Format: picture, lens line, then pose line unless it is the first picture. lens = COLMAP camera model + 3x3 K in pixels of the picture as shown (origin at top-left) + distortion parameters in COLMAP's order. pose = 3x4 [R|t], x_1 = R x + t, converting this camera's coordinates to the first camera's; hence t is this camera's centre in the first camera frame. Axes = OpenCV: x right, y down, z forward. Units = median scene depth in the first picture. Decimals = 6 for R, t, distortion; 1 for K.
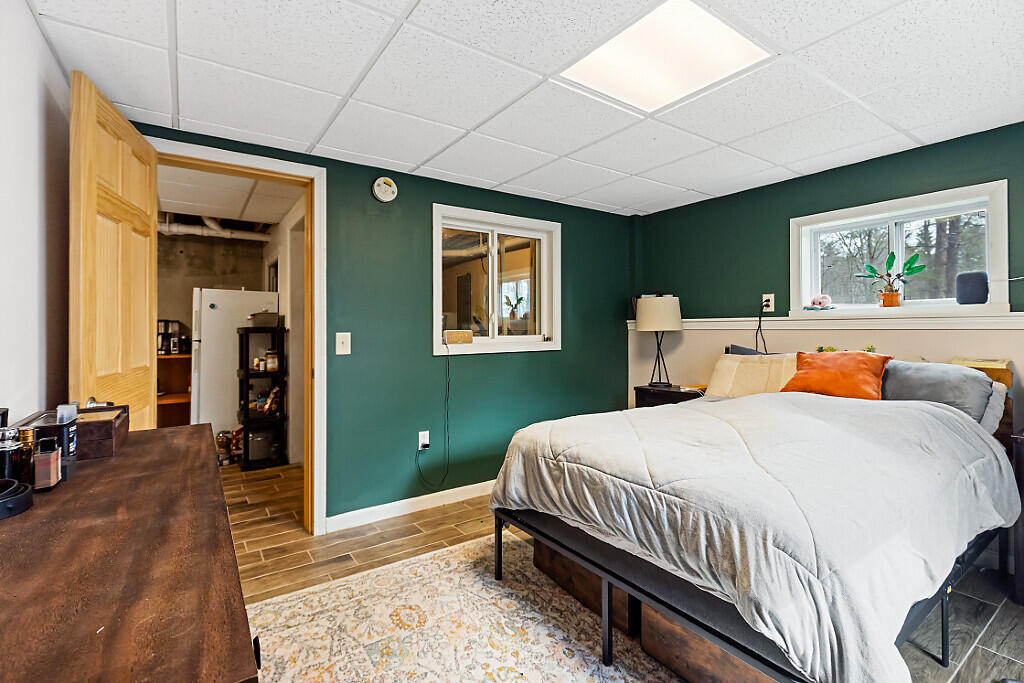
lens RADIAL K [[465.8, 0, 509.7], [0, 465.8, 322.7], [0, 0, 1]] dist [-0.001636, 0.000660]
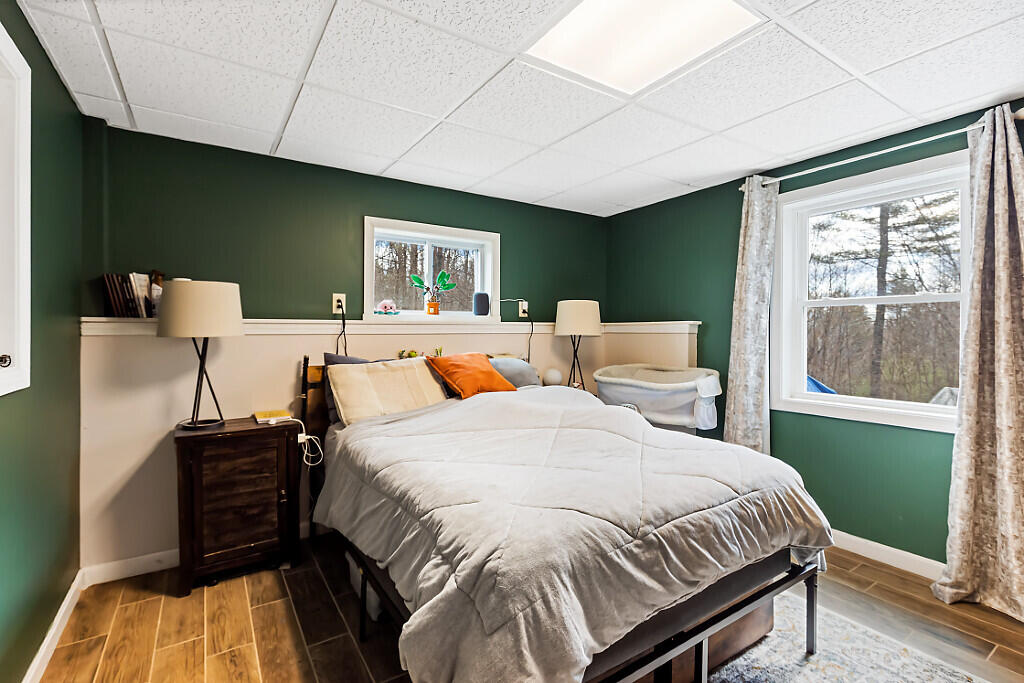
lens RADIAL K [[465.8, 0, 507.5], [0, 465.8, 332.5], [0, 0, 1]] dist [-0.001636, 0.000660]
pose [[0.030069, 0.000674, 0.999548, -0.713743], [-0.011234, 0.999937, -0.000336, 0.019253], [-0.999485, -0.011218, 0.030075, 1.523123]]
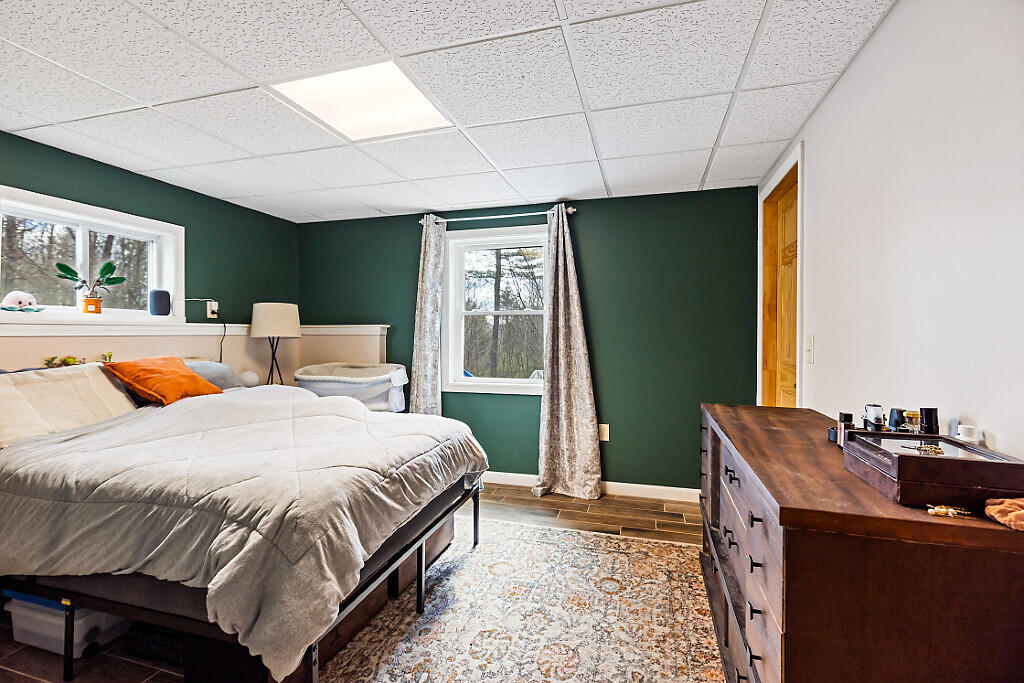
lens RADIAL K [[465.8, 0, 510.0], [0, 465.8, 335.6], [0, 0, 1]] dist [-0.001636, 0.000660]
pose [[-0.627643, 0.000876, 0.778501, -1.006133], [-0.005490, 0.999970, -0.005552, 0.027508], [-0.778482, -0.007759, -0.627619, 1.825701]]
